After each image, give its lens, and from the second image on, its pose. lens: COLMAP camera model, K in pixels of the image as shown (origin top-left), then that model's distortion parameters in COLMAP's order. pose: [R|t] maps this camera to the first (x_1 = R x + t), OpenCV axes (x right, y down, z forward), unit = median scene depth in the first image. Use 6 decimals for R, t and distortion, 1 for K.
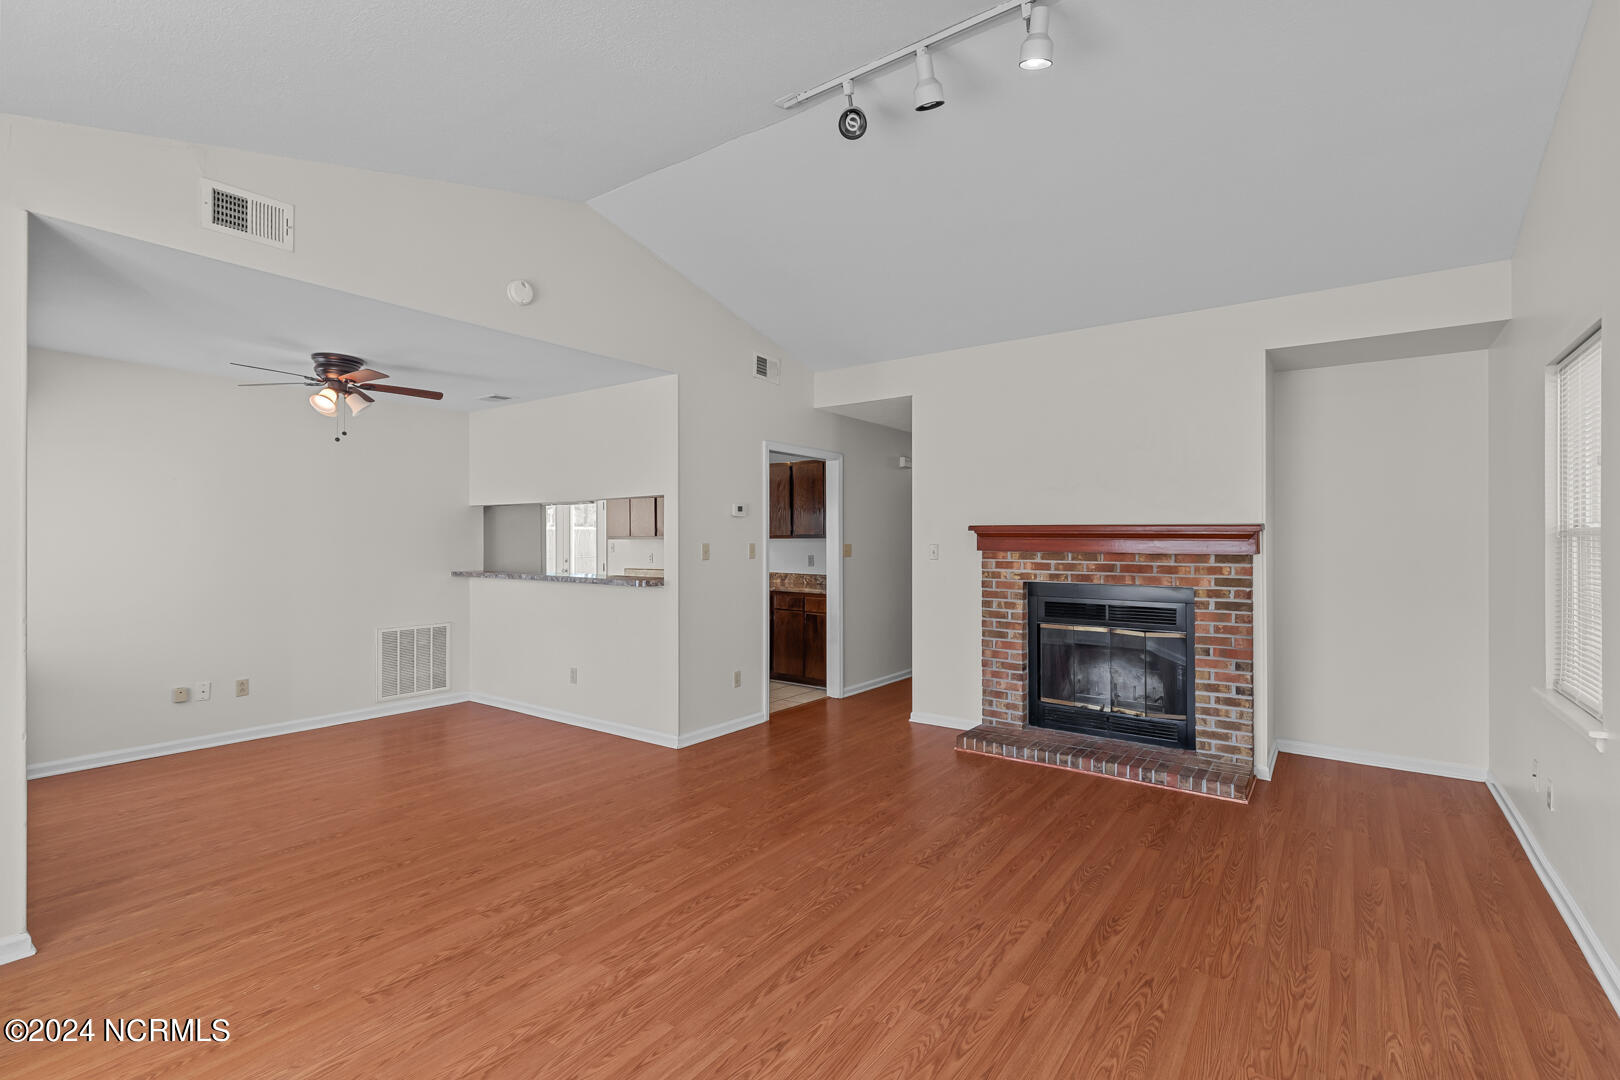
lens RADIAL K [[745.4, 0, 814.2], [0, 745.4, 540.1], [0, 0, 1]] dist [0.009787, -0.002154]
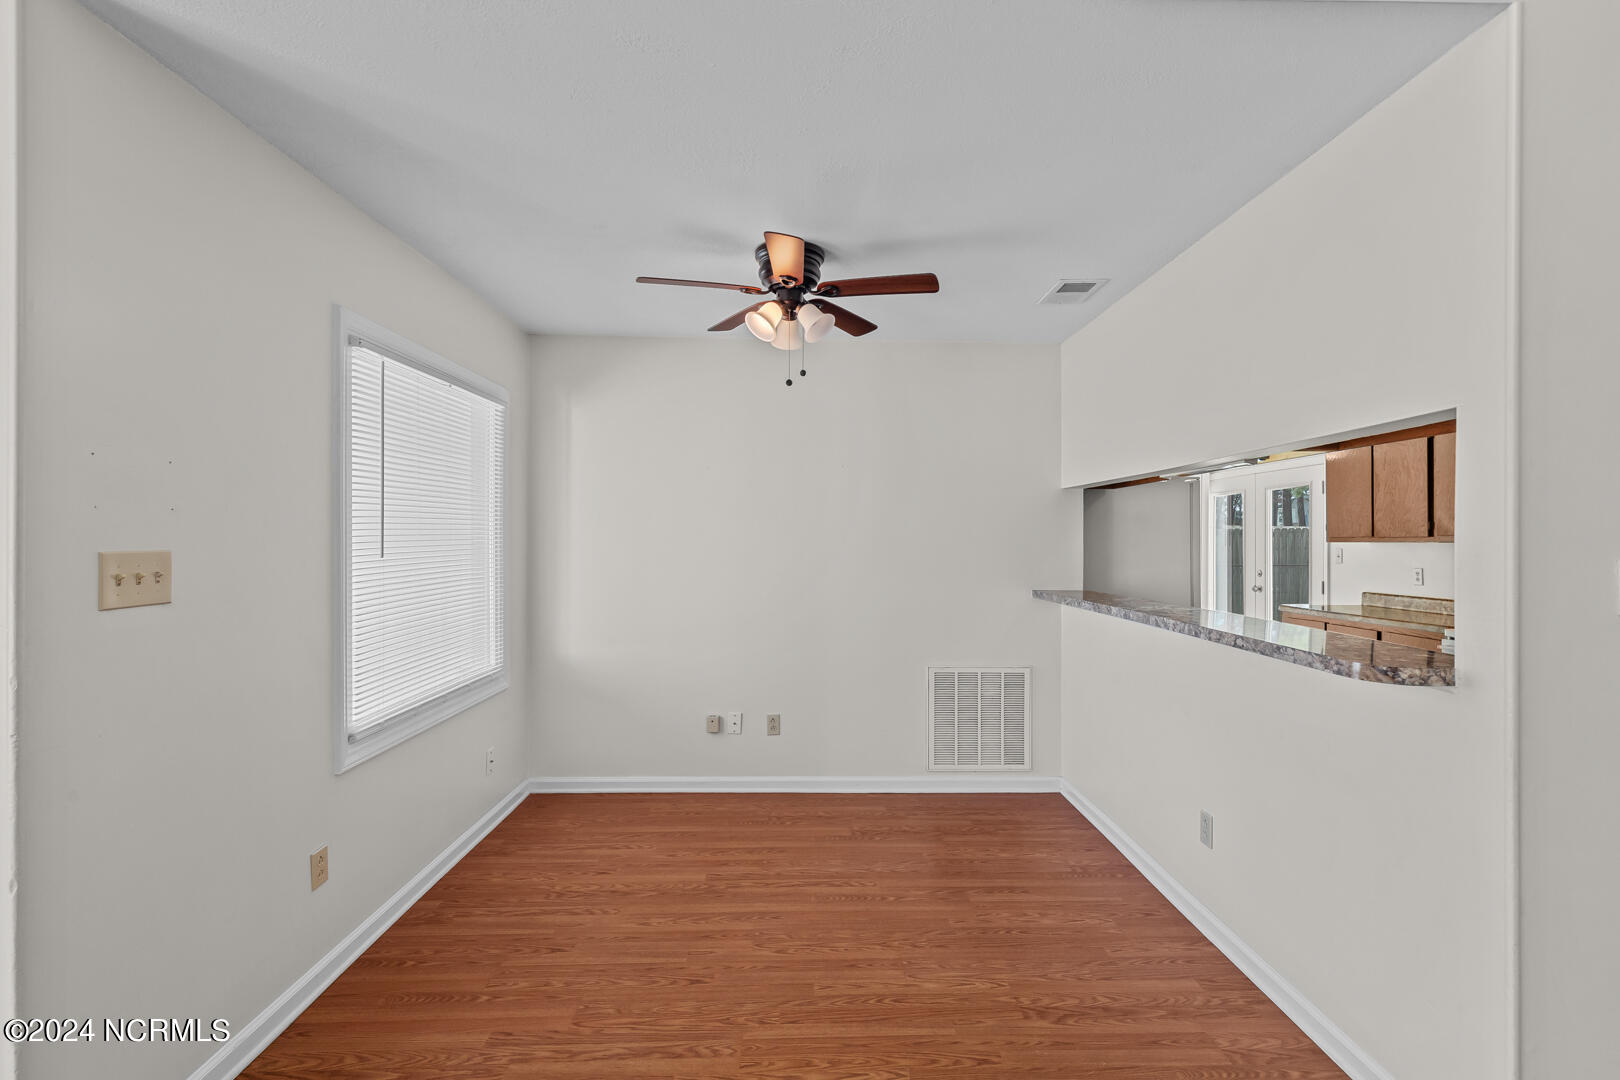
lens RADIAL K [[745.4, 0, 817.9], [0, 745.4, 542.8], [0, 0, 1]] dist [0.009787, -0.002154]
pose [[0.623185, 0.009270, -0.782019, -0.099597], [-0.005714, 0.999957, 0.007300, -0.003347], [0.782053, -0.000081, 0.623212, 0.483272]]
